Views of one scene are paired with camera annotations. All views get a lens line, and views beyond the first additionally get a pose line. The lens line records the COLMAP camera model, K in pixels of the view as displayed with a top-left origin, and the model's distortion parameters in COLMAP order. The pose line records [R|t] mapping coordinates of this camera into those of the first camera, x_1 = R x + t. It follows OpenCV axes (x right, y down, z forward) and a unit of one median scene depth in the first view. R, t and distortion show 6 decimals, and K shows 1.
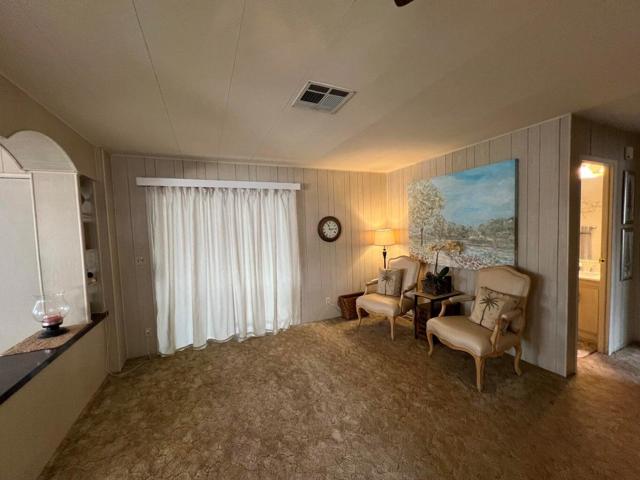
lens RADIAL K [[258.1, 0, 322.9], [0, 258.1, 238.2], [0, 0, 1]] dist [0.001708, -0.000227]
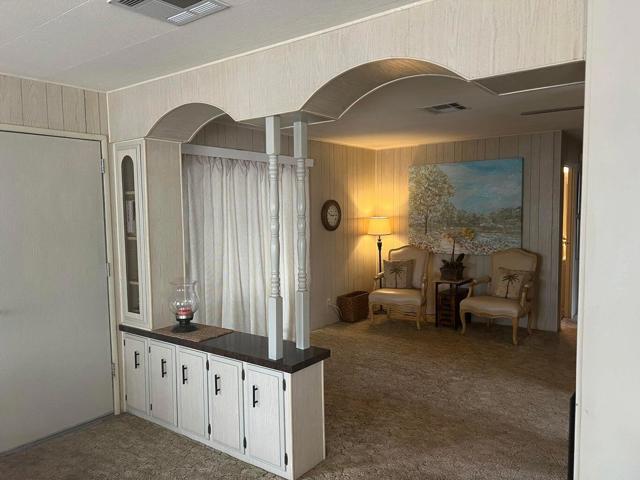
lens RADIAL K [[481.8, 0, 318.6], [0, 481.8, 241.6], [0, 0, 1]] dist [0.026886, -0.008953]
pose [[0.880987, -0.010095, 0.473032, -0.888470], [0.005361, 0.999921, 0.011356, 0.037634], [-0.473109, -0.007469, 0.880972, -0.405145]]
